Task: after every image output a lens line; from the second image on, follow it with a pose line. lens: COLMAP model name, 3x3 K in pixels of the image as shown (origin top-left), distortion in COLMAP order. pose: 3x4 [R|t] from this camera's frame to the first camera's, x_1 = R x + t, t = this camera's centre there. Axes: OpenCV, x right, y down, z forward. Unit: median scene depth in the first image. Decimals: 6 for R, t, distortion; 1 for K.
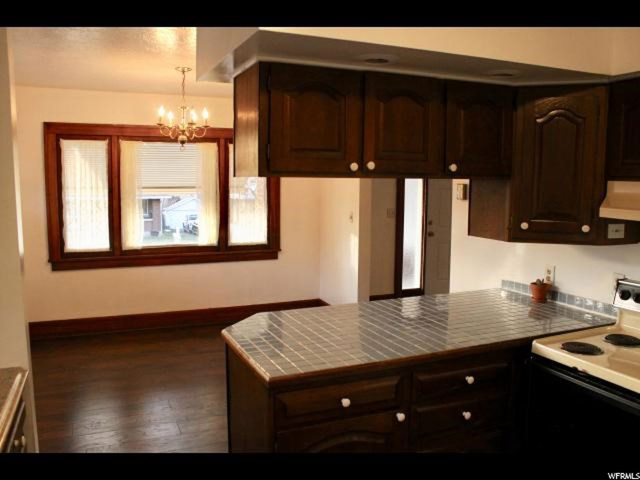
lens RADIAL K [[565.9, 0, 336.9], [0, 565.9, 239.6], [0, 0, 1]] dist [-0.163233, 0.157393]
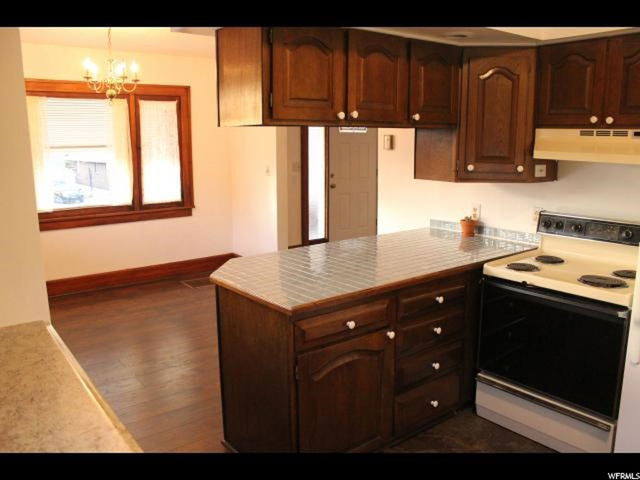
lens RADIAL K [[565.9, 0, 336.9], [0, 565.9, 239.6], [0, 0, 1]] dist [-0.163233, 0.157393]
pose [[0.964545, -0.056697, 0.257756, -0.232192], [0.038904, 0.996528, 0.073616, 0.026936], [-0.261034, -0.060979, 0.963402, -0.062901]]
